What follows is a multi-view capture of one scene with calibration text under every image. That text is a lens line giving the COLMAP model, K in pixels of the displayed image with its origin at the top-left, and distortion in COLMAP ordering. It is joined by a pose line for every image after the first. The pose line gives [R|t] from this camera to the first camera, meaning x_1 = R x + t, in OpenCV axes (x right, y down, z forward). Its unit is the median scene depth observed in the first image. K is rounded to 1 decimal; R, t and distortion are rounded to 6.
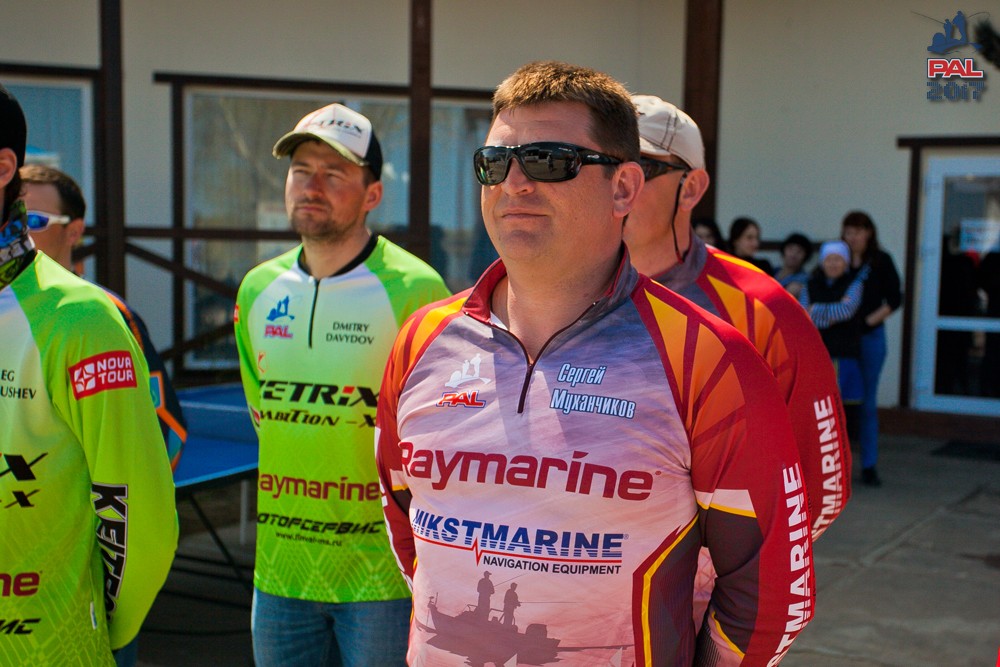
lens RADIAL K [[1128.2, 0, 500.0], [0, 1128.2, 333.5], [0, 0, 1]] dist [-0.034291, -0.038540]
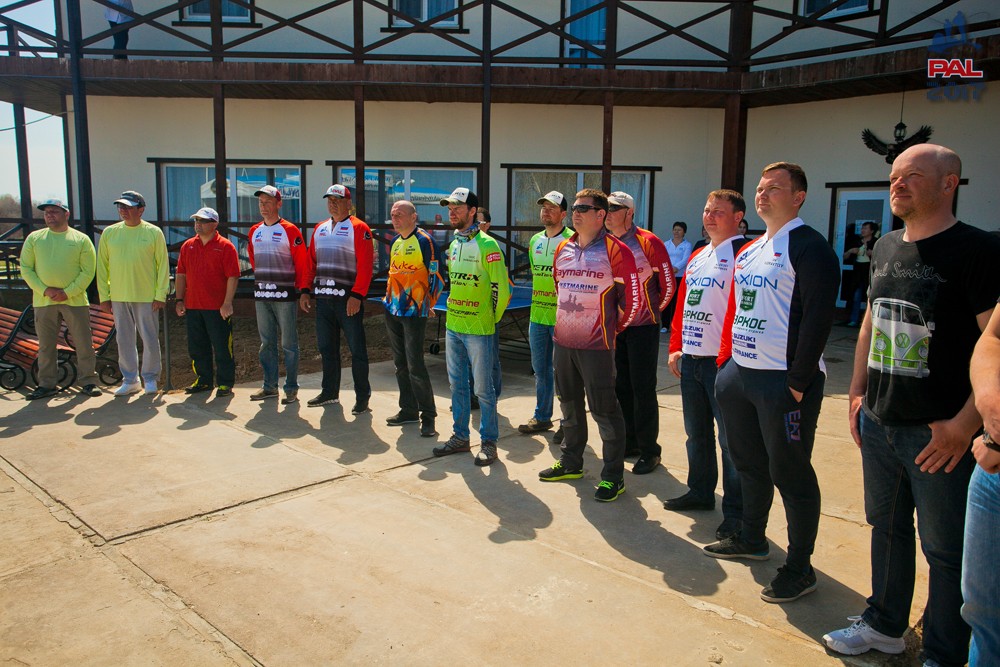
lens RADIAL K [[767.9, 0, 500.0], [0, 767.9, 333.5], [0, 0, 1]] dist [-0.001180, -0.000175]
pose [[0.959936, 0.034143, -0.278132, 0.515013], [-0.022364, 0.998718, 0.045416, 0.196838], [0.279326, -0.037376, 0.959469, -1.889779]]
